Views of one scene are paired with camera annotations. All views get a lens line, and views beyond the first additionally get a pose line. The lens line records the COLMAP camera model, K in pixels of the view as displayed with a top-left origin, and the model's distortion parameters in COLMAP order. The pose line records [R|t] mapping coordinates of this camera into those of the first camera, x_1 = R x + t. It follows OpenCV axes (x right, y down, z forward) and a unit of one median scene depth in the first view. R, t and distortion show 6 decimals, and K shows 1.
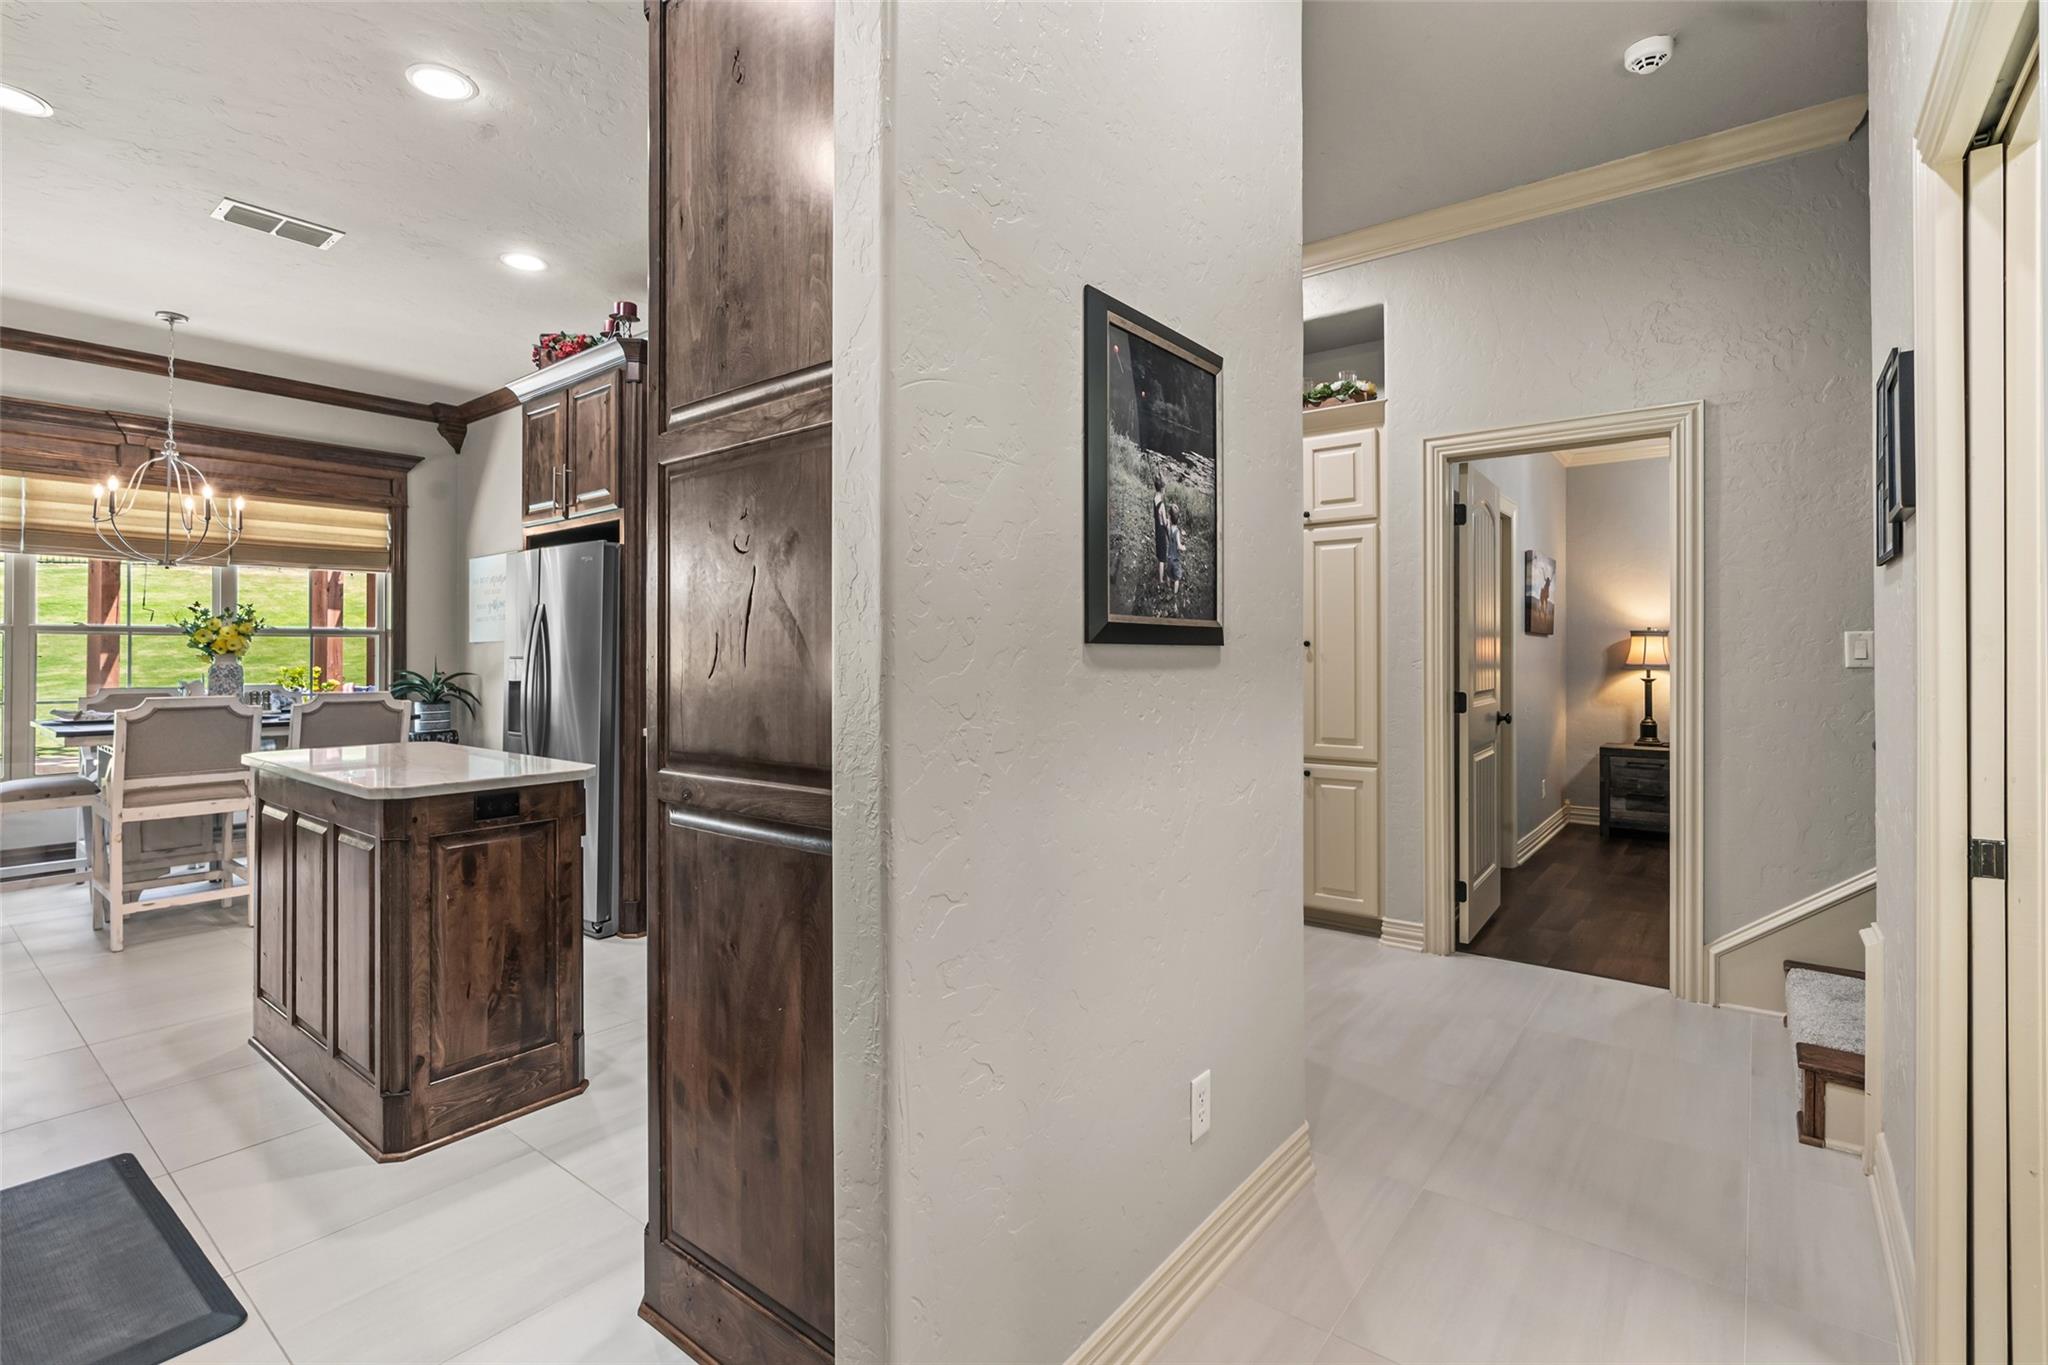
lens RADIAL K [[947.6, 0, 1006.4], [0, 947.6, 640.9], [0, 0, 1]] dist [-0.010082, 0.003668]
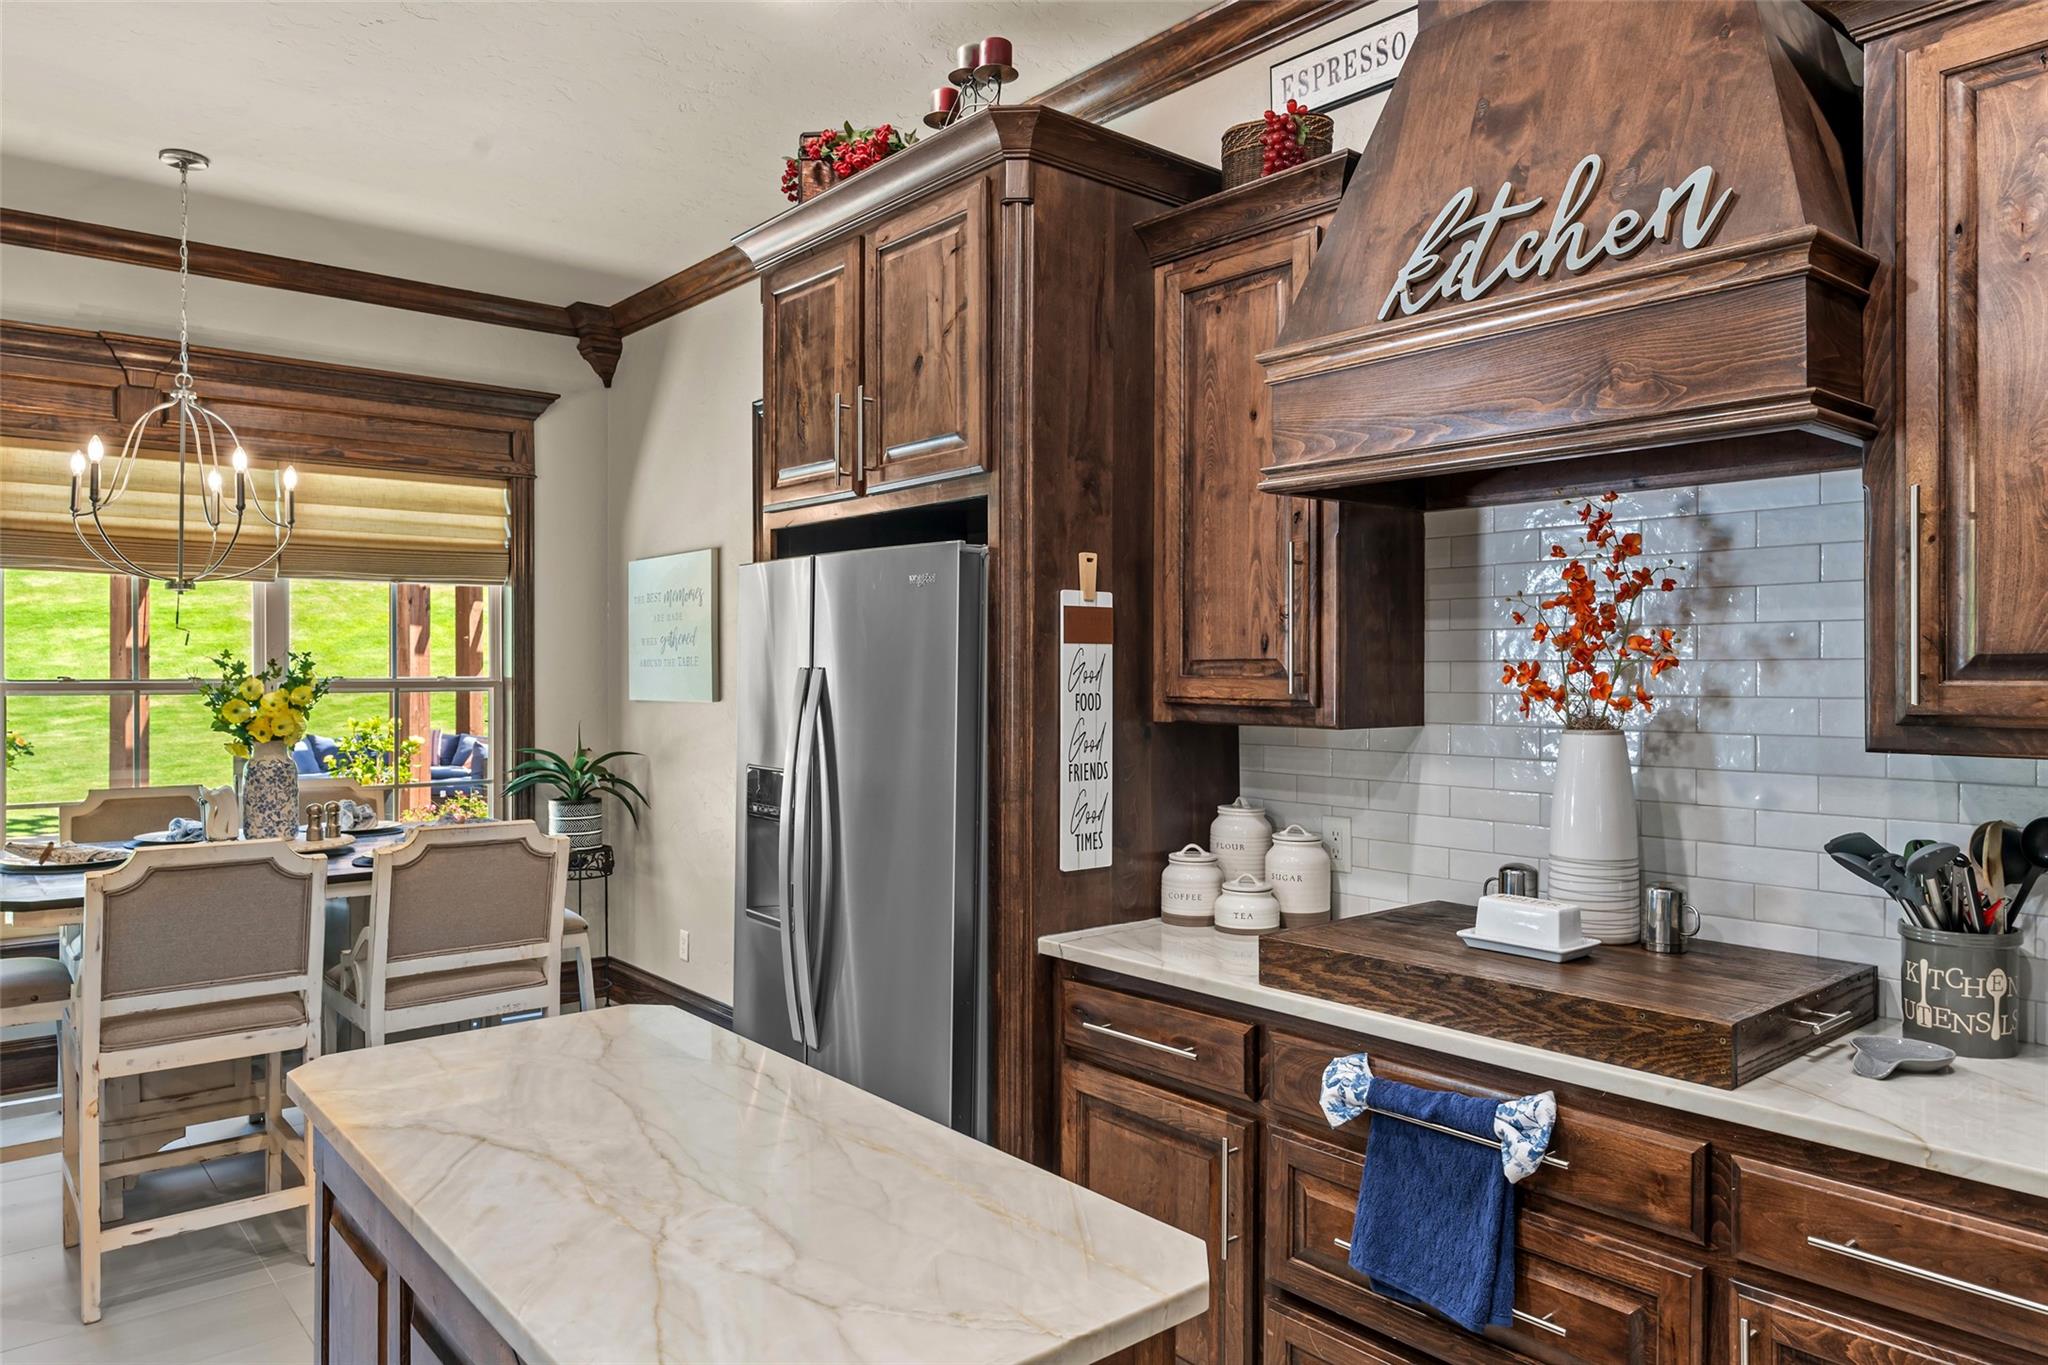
lens RADIAL K [[1382.8, 0, 1011.4], [0, 1382.8, 684.7], [0, 0, 1]] dist [-0.001742, 0.005433]
pose [[0.978635, 0.007097, -0.205484, -0.208633], [-0.002613, 0.999753, 0.022083, -0.040226], [0.205590, -0.021074, 0.978411, 0.263474]]
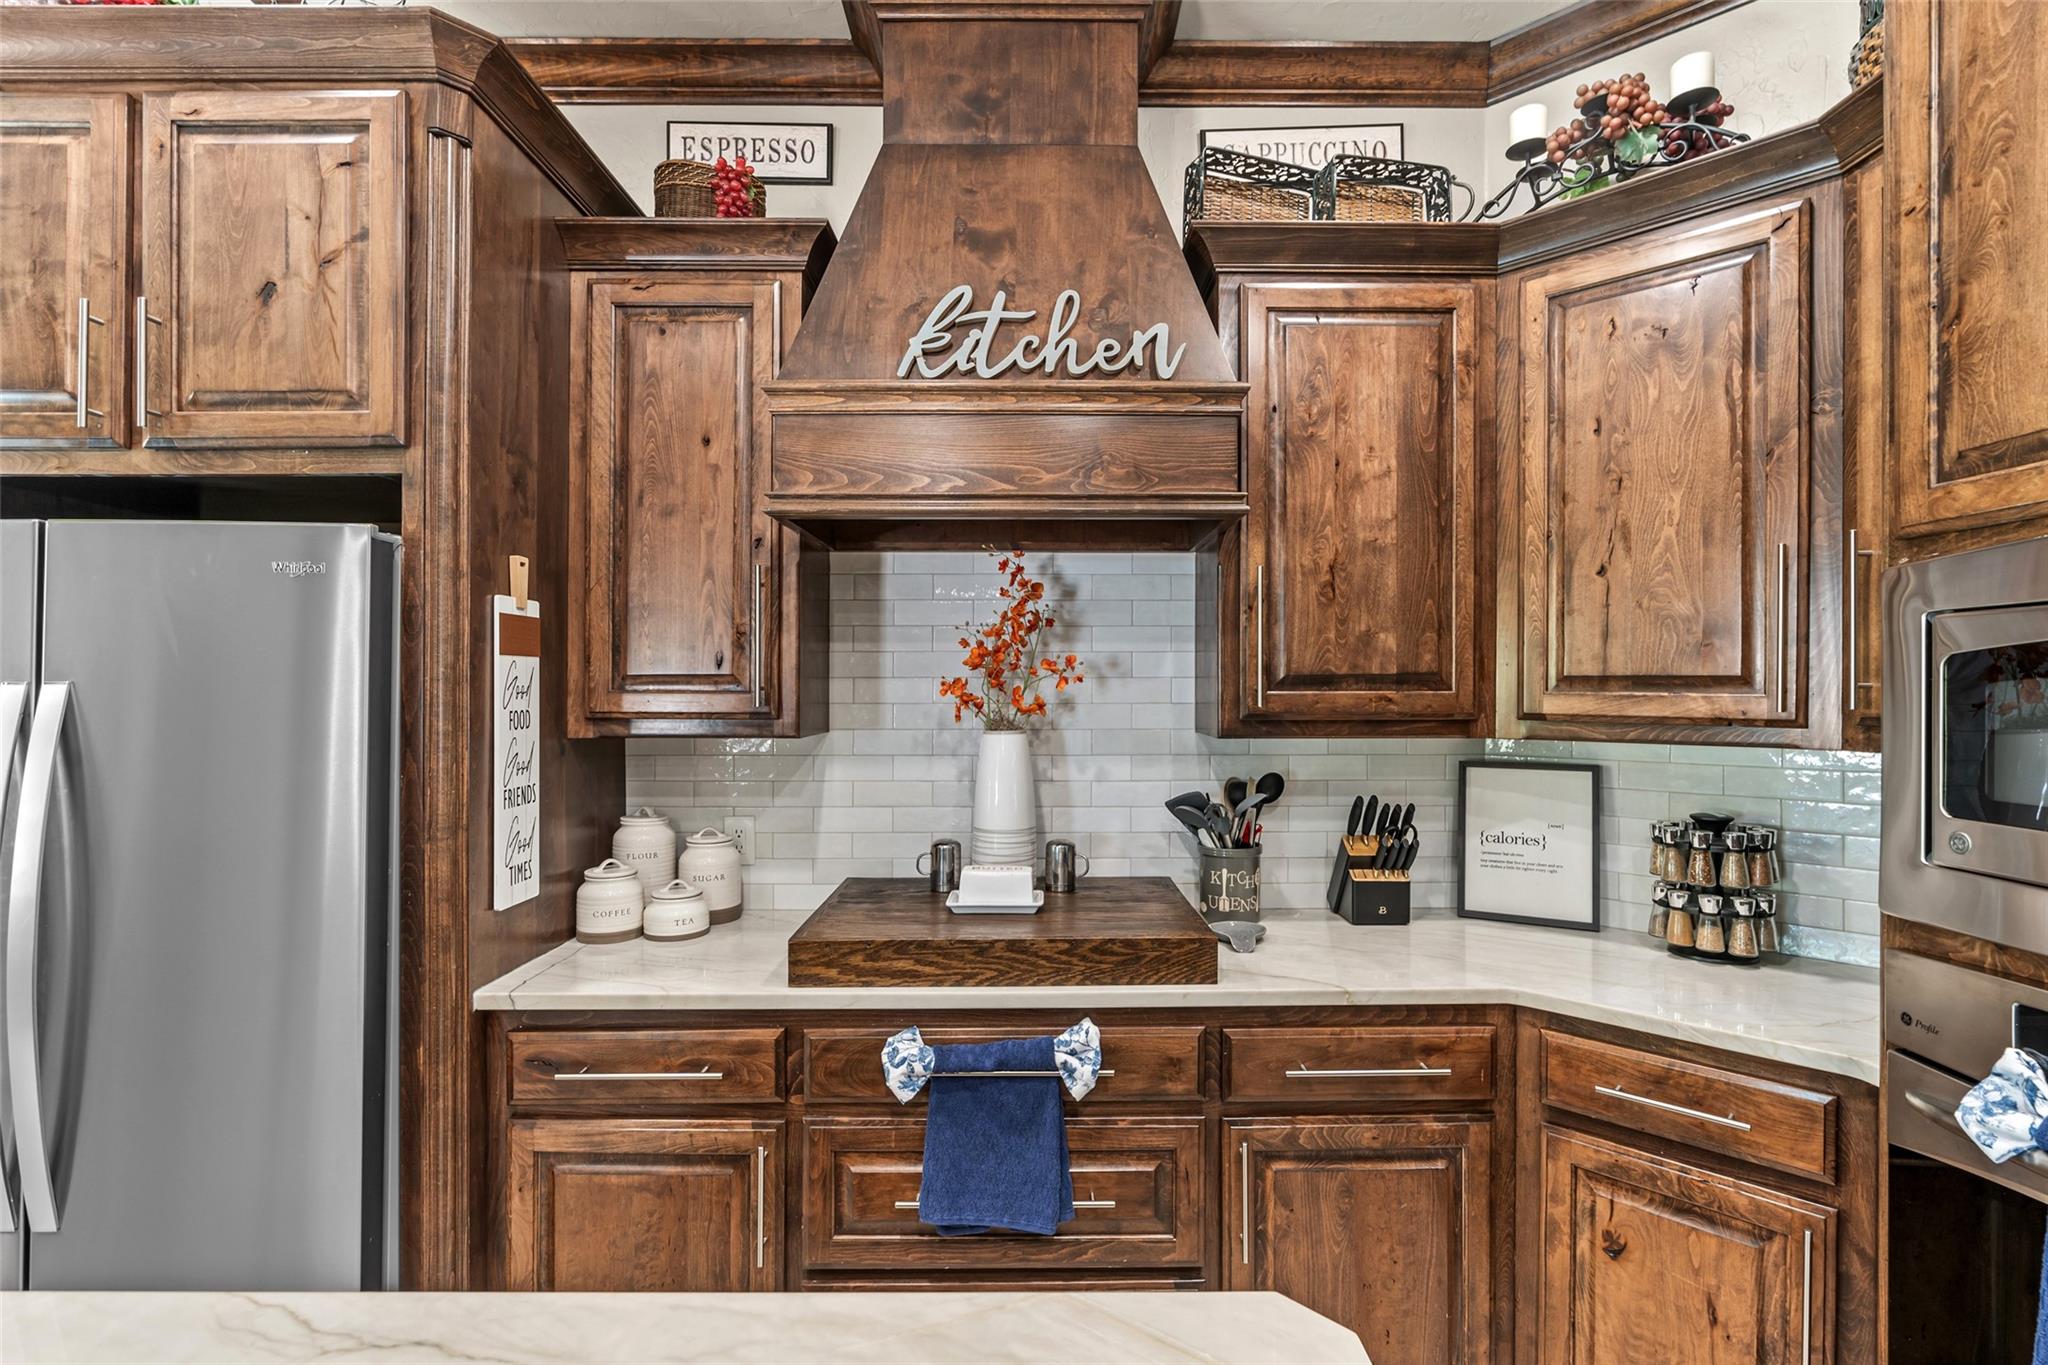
lens RADIAL K [[947.6, 0, 1034.3], [0, 947.6, 687.4], [0, 0, 1]] dist [-0.010082, 0.003668]
pose [[0.770558, 0.002632, 0.637364, -0.375299], [-0.010356, 0.999911, 0.008391, -0.037708], [-0.637285, -0.013067, 0.770517, 0.433842]]
